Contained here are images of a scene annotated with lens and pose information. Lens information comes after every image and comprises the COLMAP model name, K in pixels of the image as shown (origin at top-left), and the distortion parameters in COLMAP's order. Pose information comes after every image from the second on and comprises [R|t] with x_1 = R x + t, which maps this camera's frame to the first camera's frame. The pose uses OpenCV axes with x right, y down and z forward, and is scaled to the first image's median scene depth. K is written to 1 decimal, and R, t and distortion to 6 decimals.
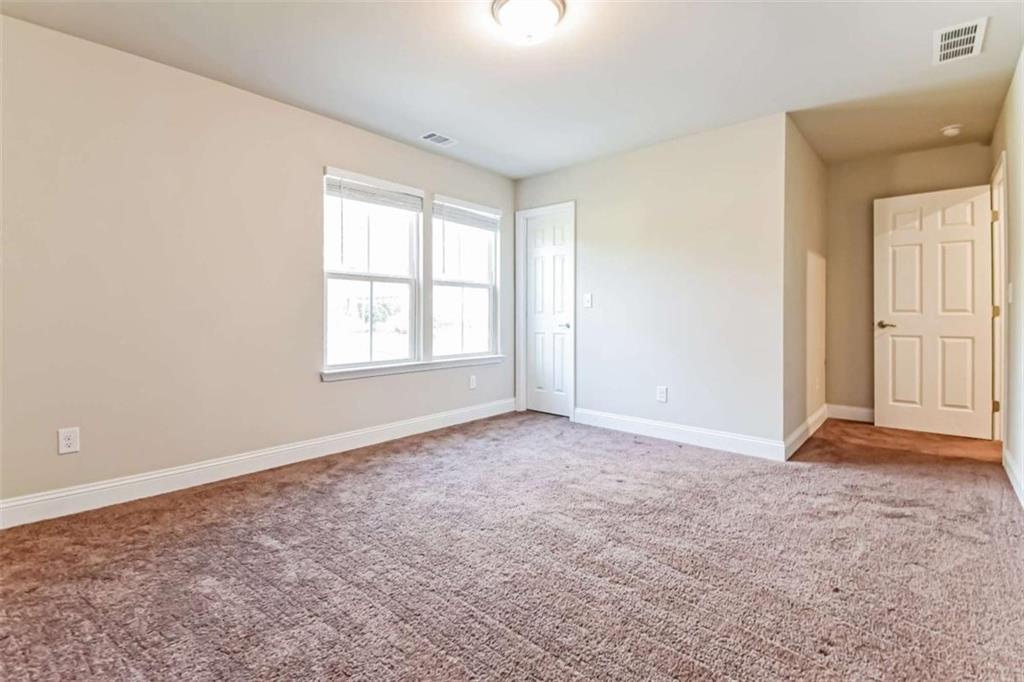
lens RADIAL K [[456.6, 0, 513.1], [0, 456.6, 322.5], [0, 0, 1]] dist [0.000541, -0.000072]
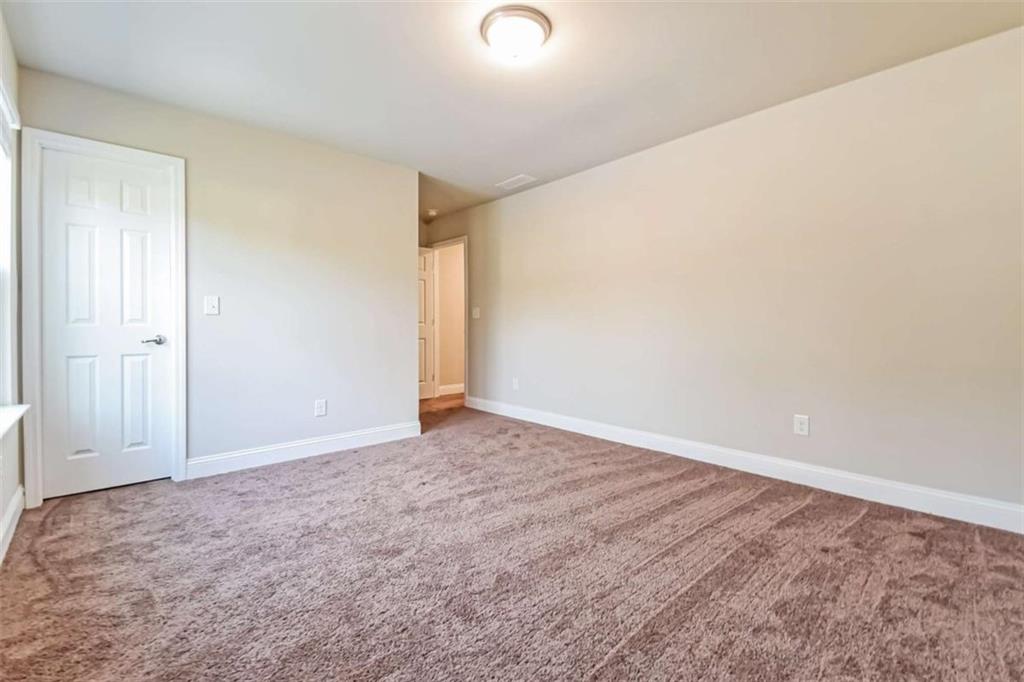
lens RADIAL K [[456.6, 0, 513.1], [0, 456.6, 322.5], [0, 0, 1]] dist [0.000541, -0.000072]
pose [[0.088900, -0.005210, 0.996027, -0.514225], [0.008758, 0.999952, 0.004448, -0.019242], [-0.996002, 0.008328, 0.088941, 0.449829]]
